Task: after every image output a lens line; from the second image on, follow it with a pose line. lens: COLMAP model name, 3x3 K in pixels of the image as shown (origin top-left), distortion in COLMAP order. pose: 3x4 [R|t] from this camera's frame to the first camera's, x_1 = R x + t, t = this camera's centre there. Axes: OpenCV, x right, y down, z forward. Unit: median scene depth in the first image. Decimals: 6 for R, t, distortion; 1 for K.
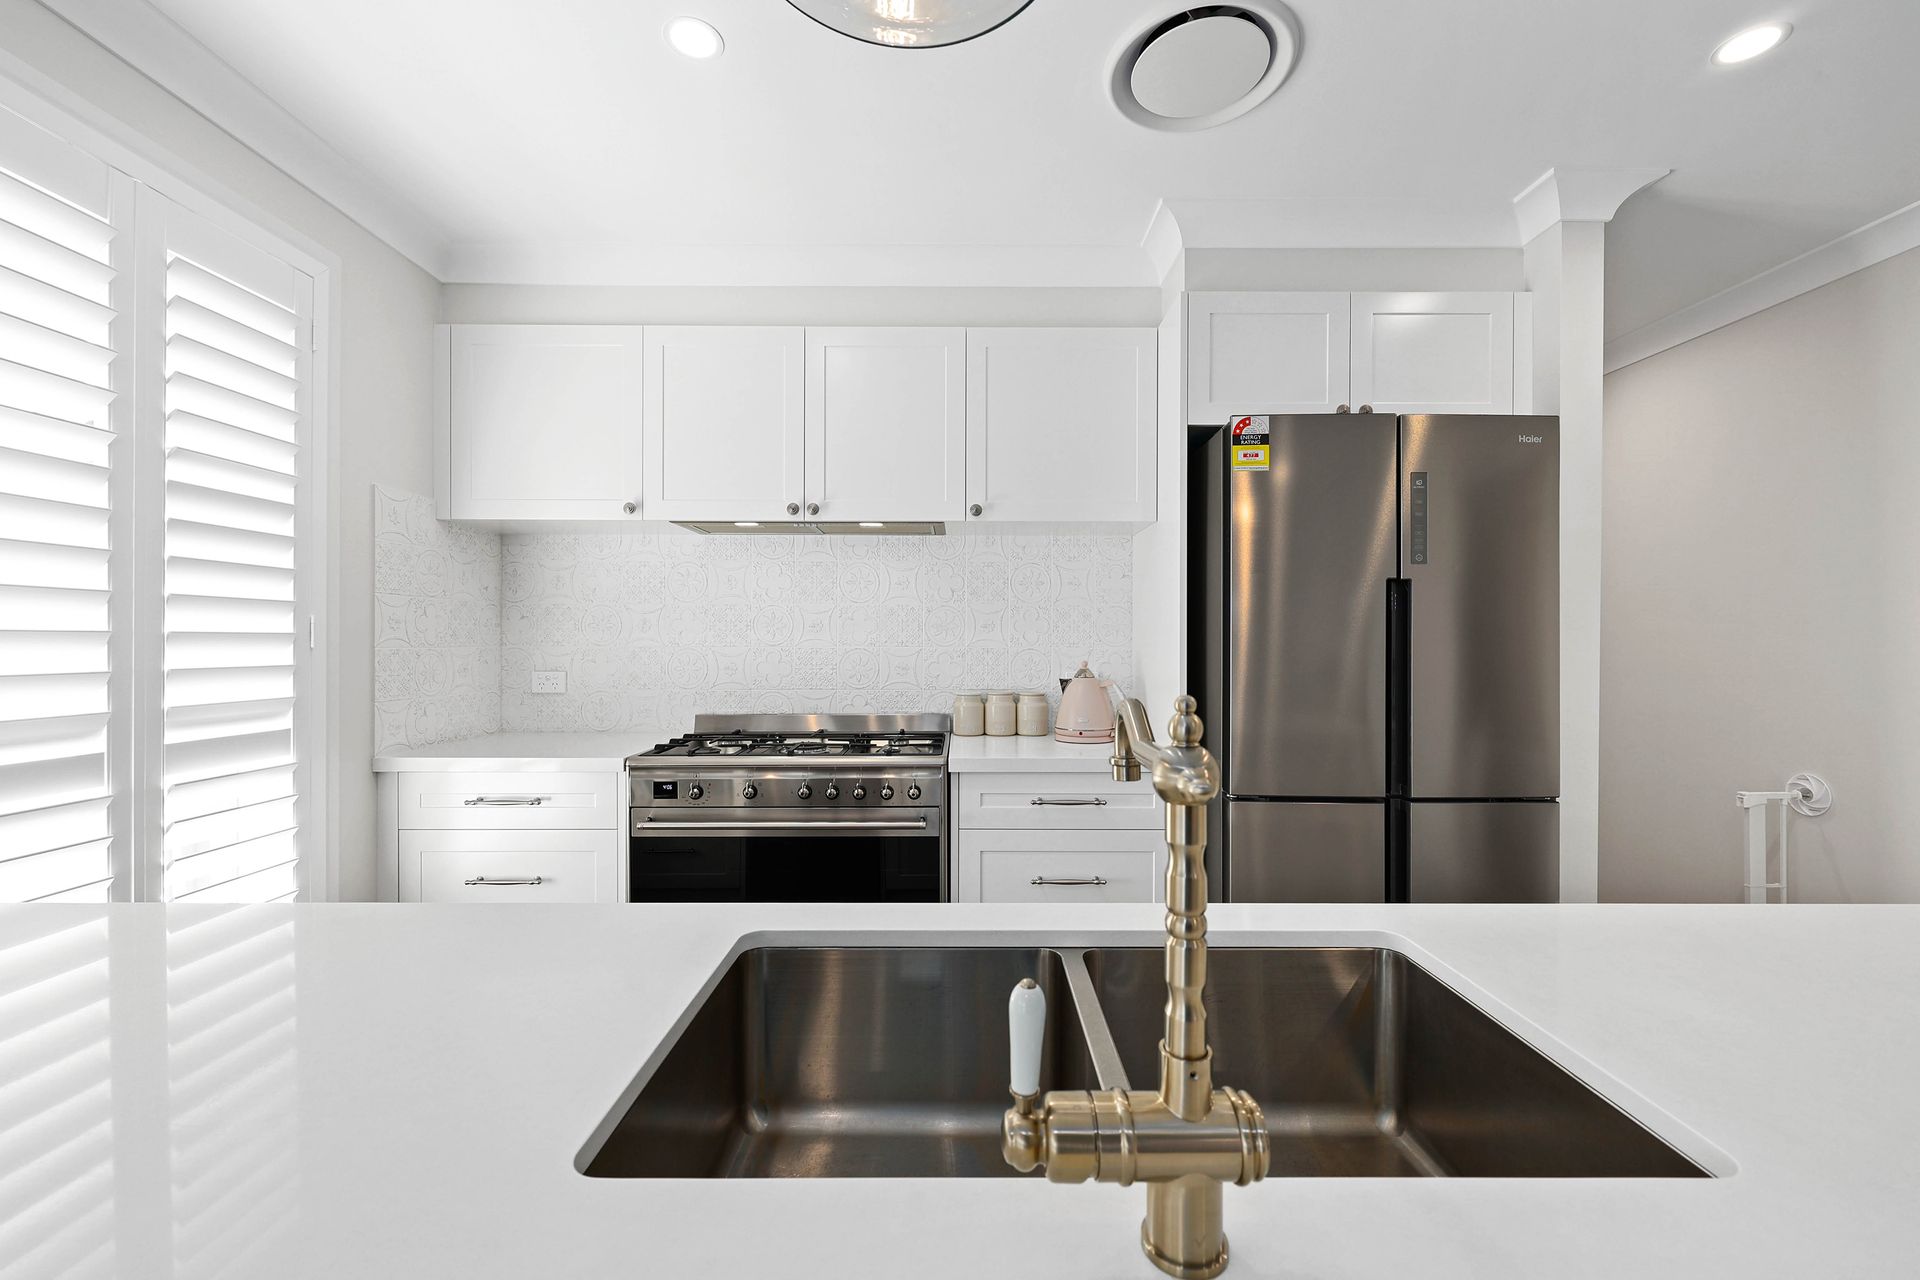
lens RADIAL K [[777.3, 0, 965.3], [0, 777.3, 645.7], [0, 0, 1]] dist [0.000334, -0.000049]
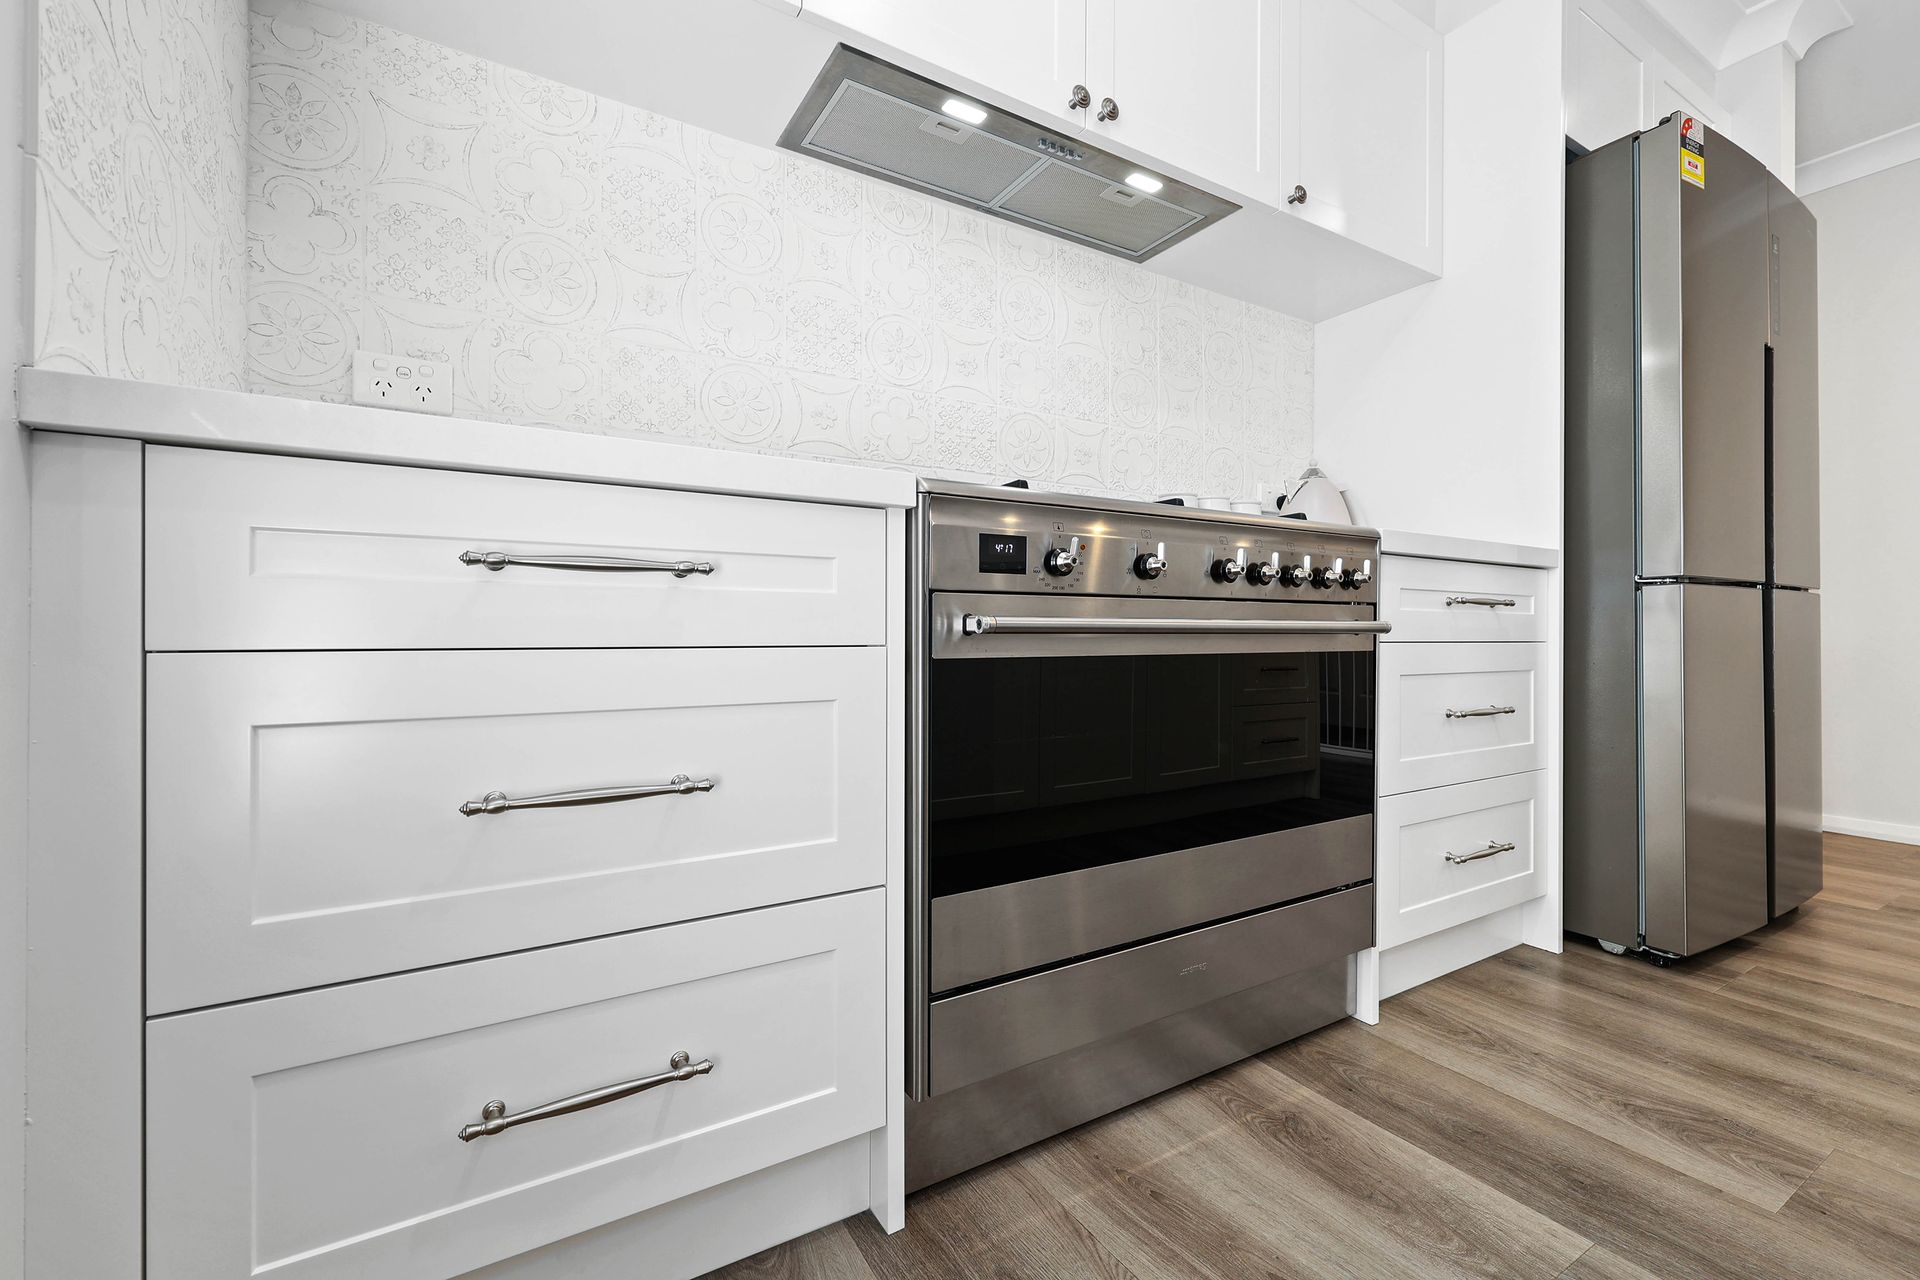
lens RADIAL K [[749.6, 0, 1004.6], [0, 749.6, 634.6], [0, 0, 1]] dist [0.000092, 0.000013]
pose [[0.867837, -0.001520, 0.496847, -0.556472], [0.003885, 0.999986, -0.003727, 0.225553], [-0.496834, 0.005165, 0.867830, 0.598843]]
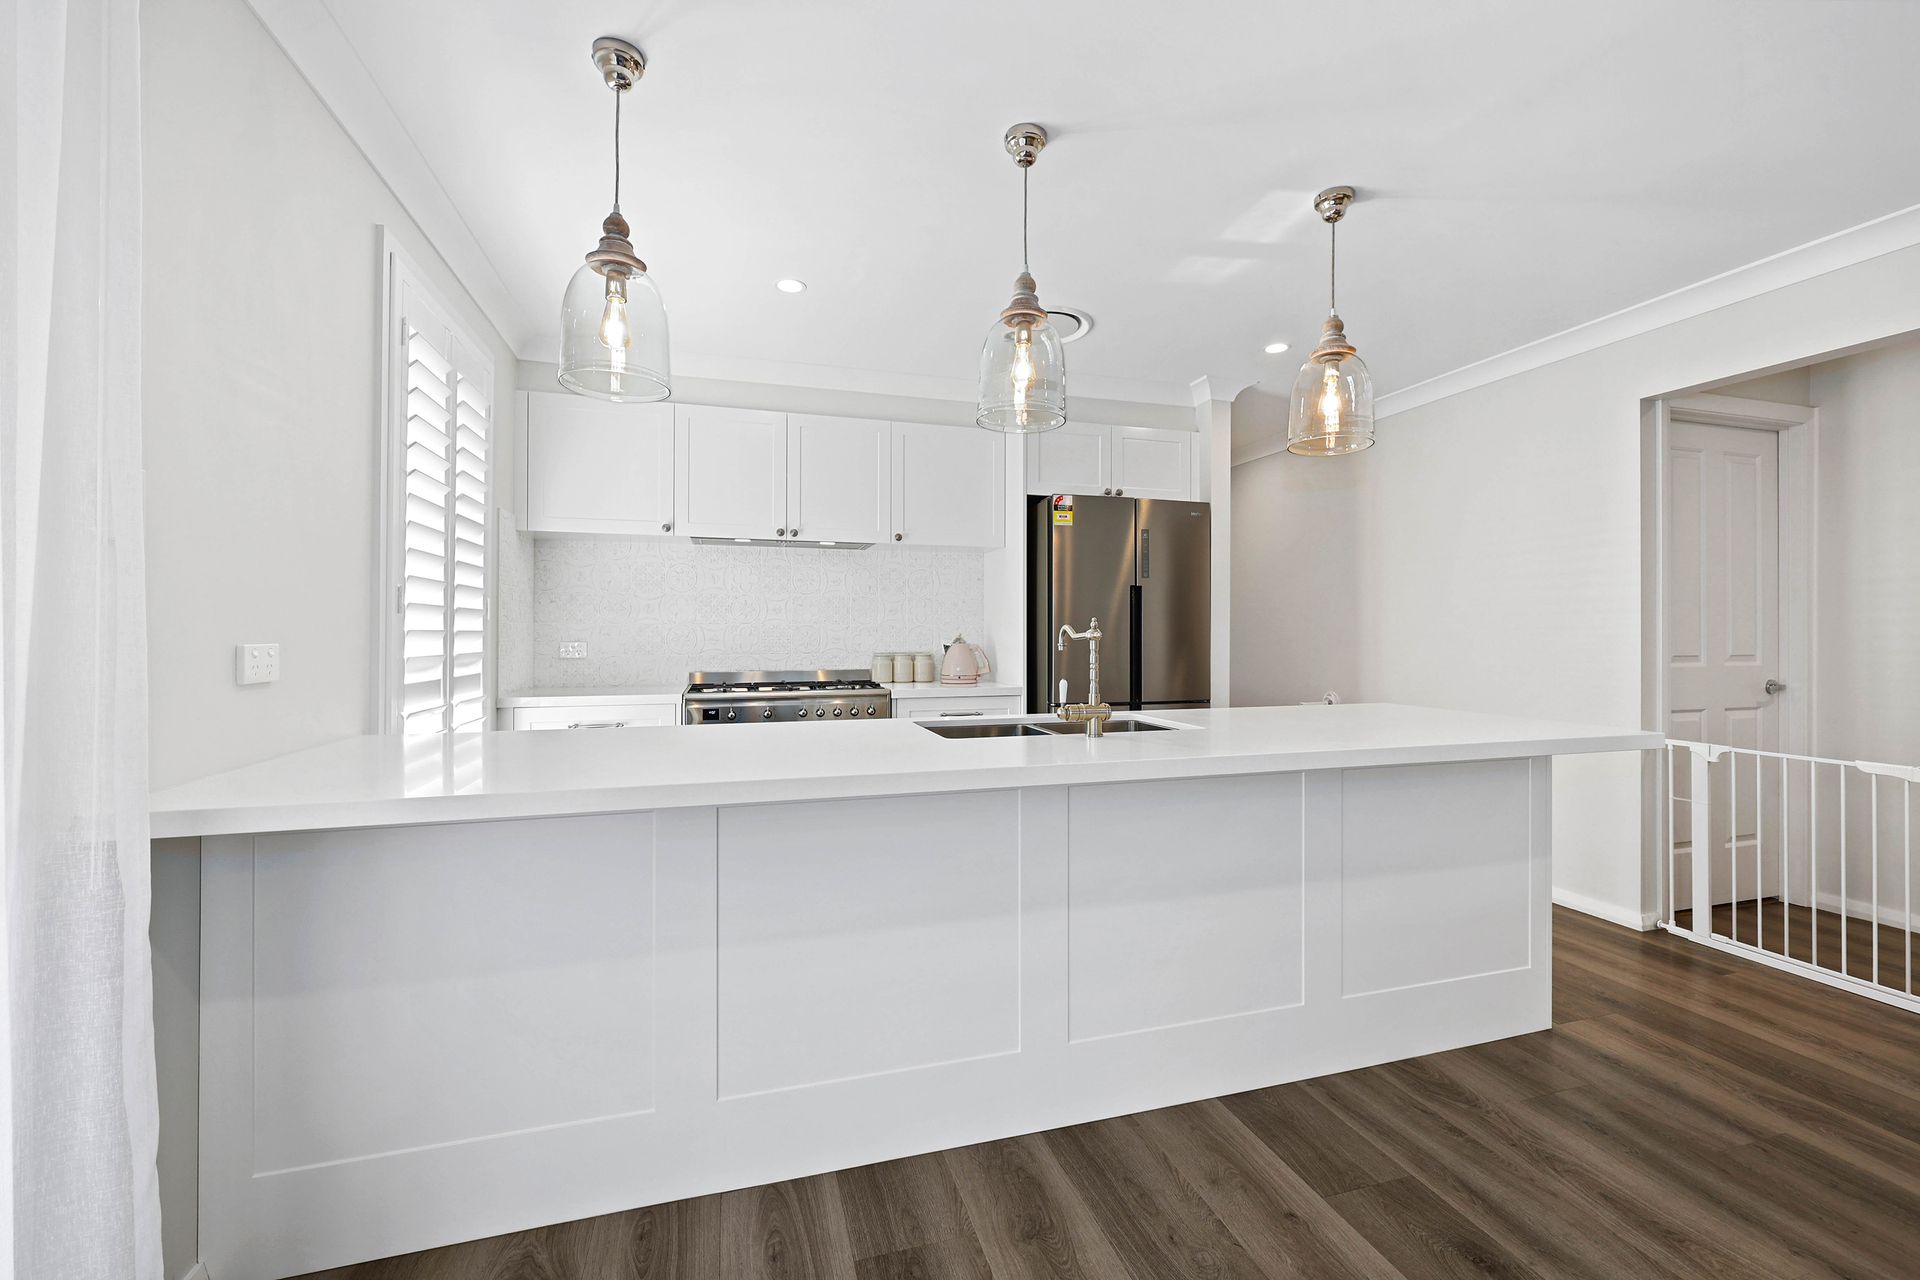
lens RADIAL K [[786.3, 0, 969.2], [0, 786.3, 632.8], [0, 0, 1]] dist [0.000145, 0.000055]
pose [[0.956152, -0.000635, 0.292871, -0.340292], [0.002734, 0.999973, -0.006756, 0.034733], [-0.292859, 0.007261, 0.956128, -0.618033]]
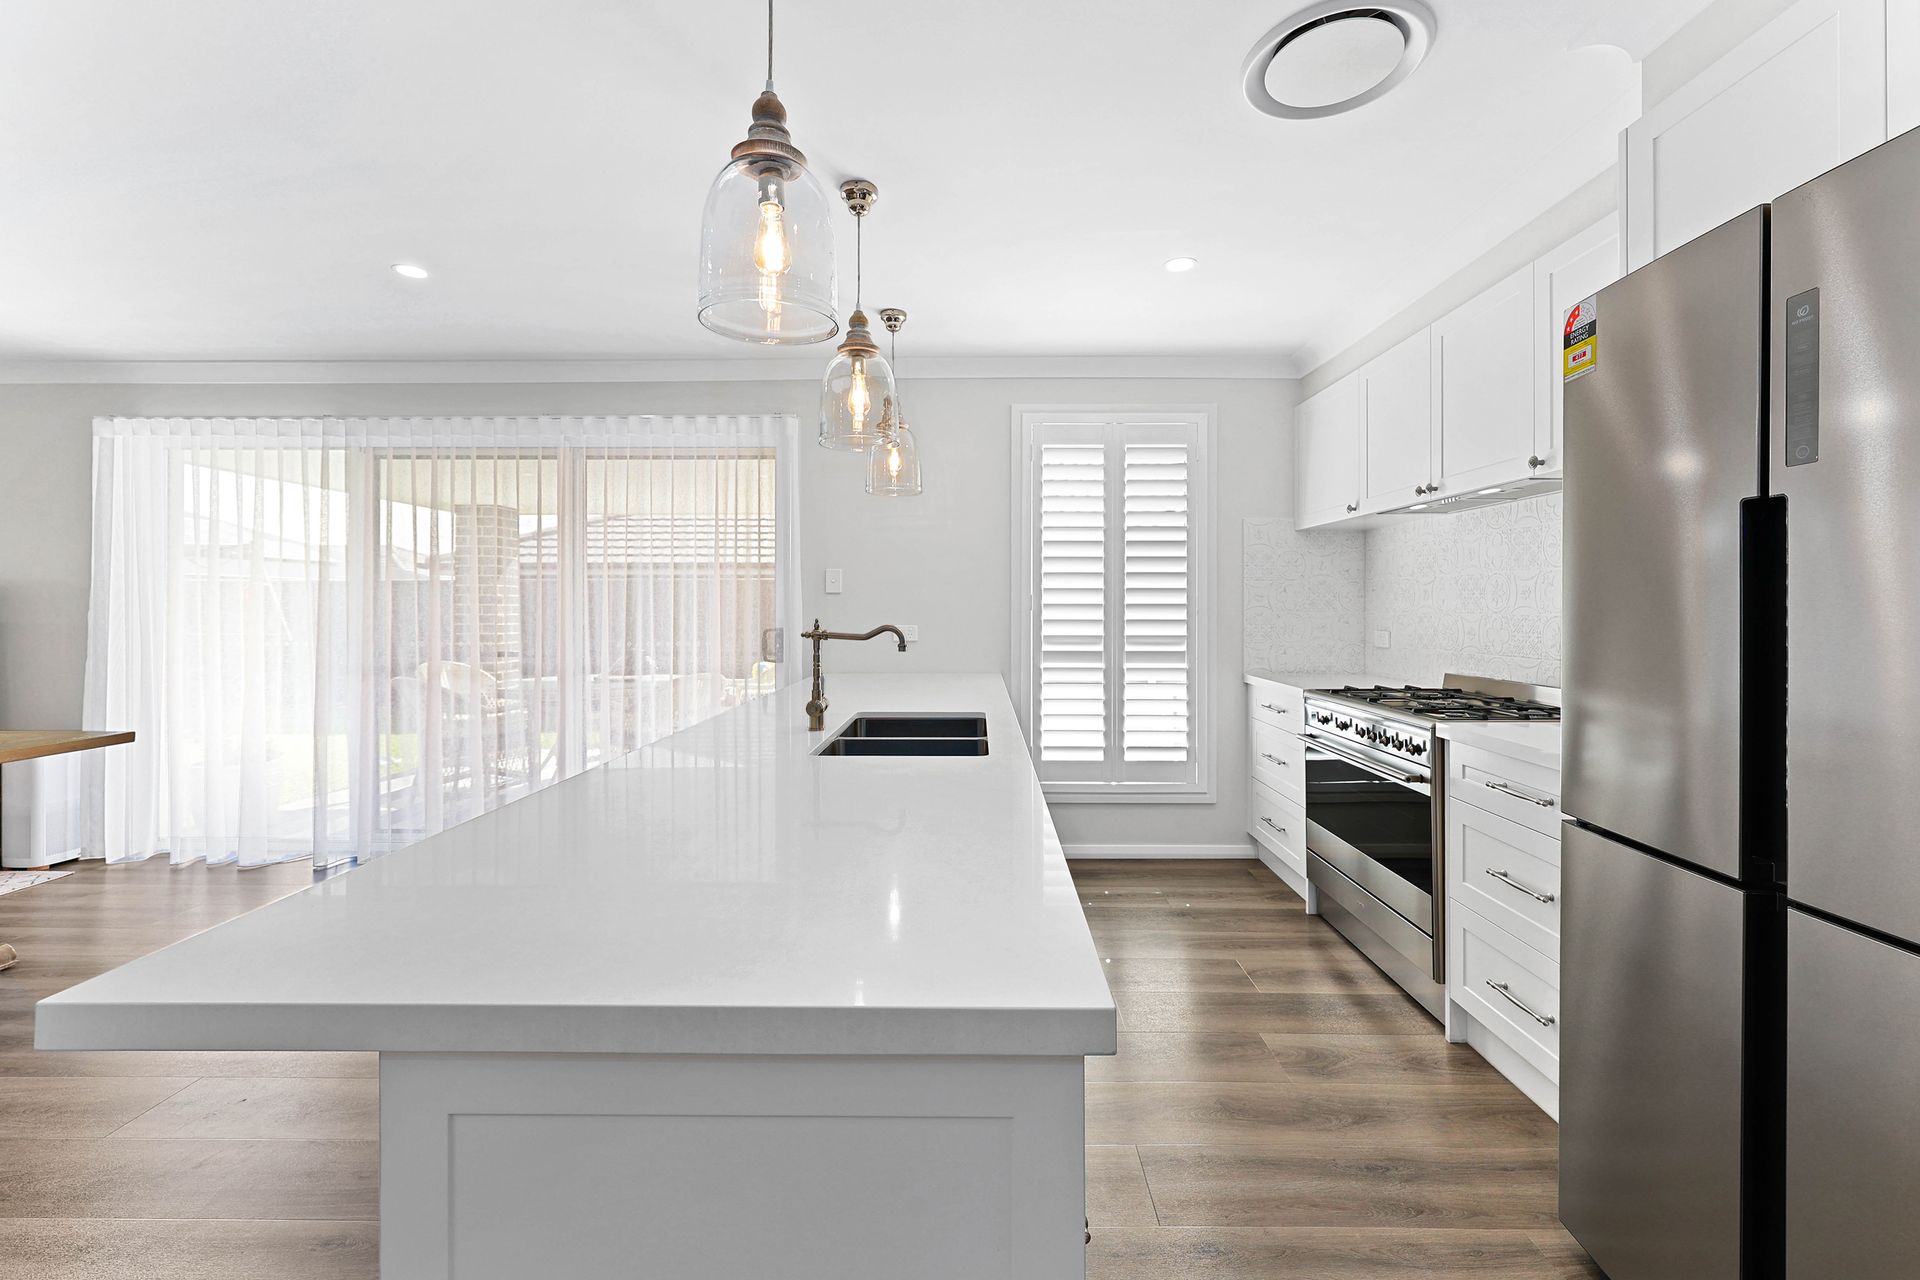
lens RADIAL K [[789.2, 0, 961.1], [0, 789.2, 601.0], [0, 0, 1]] dist [-0.000062, -0.000002]
pose [[-0.022436, -0.008151, -0.999715, 1.002305], [-0.006589, 0.999946, -0.008005, -0.003091], [0.999727, 0.006407, -0.022489, 0.384064]]
